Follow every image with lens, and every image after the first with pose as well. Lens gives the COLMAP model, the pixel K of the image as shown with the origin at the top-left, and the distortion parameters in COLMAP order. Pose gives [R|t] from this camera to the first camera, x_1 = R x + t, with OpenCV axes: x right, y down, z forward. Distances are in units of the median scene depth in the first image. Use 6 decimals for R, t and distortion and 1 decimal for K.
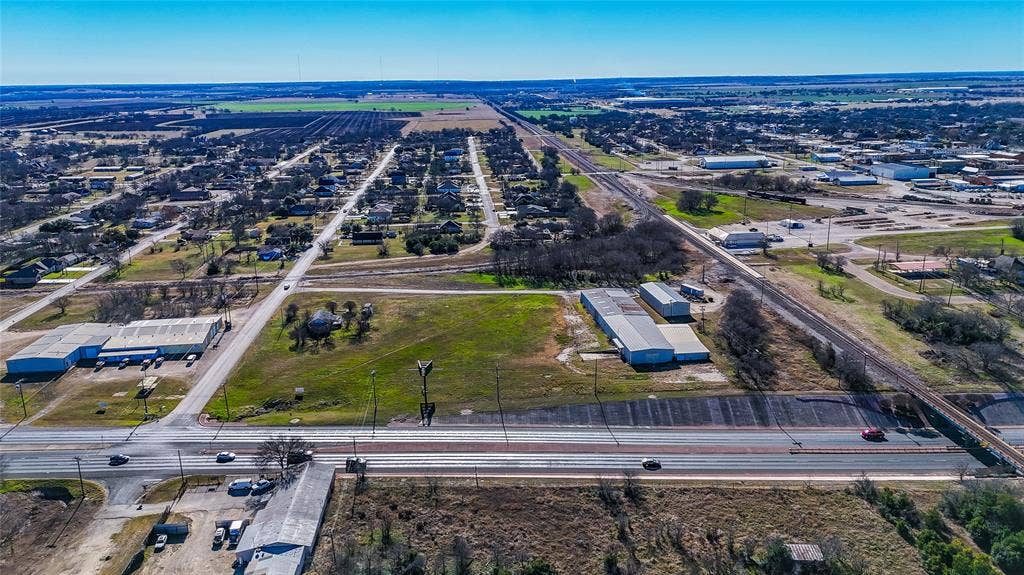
lens RADIAL K [[744.6, 0, 515.8], [0, 744.6, 287.2], [0, 0, 1]] dist [0.082868, -0.073351]
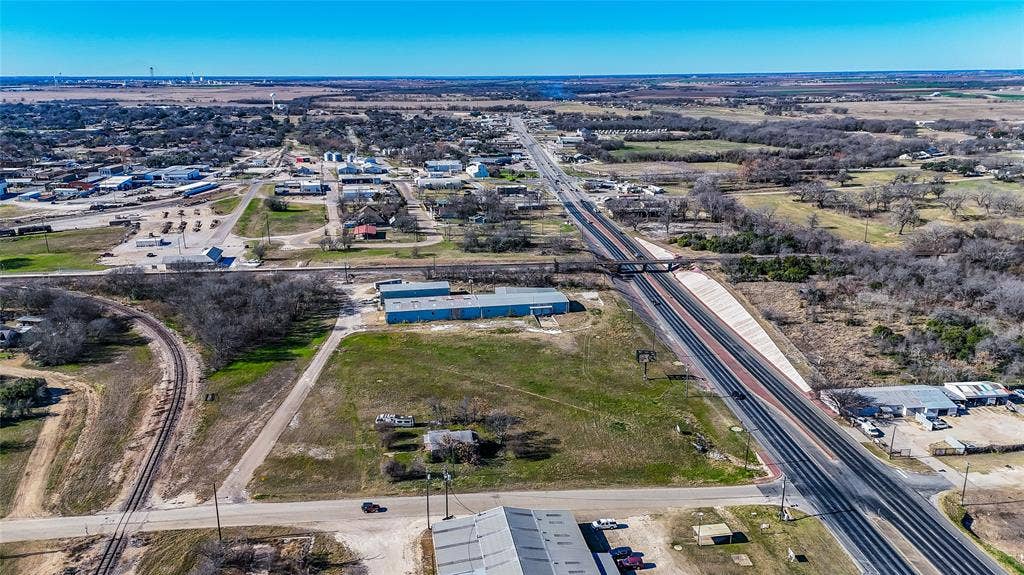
lens RADIAL K [[744.6, 0, 508.7], [0, 744.6, 292.1], [0, 0, 1]] dist [0.082868, -0.073351]
pose [[-0.040296, -0.265055, 0.963391, -0.442762], [0.275709, 0.923792, 0.265693, -0.122260], [-0.960396, 0.276322, 0.035853, 0.456203]]
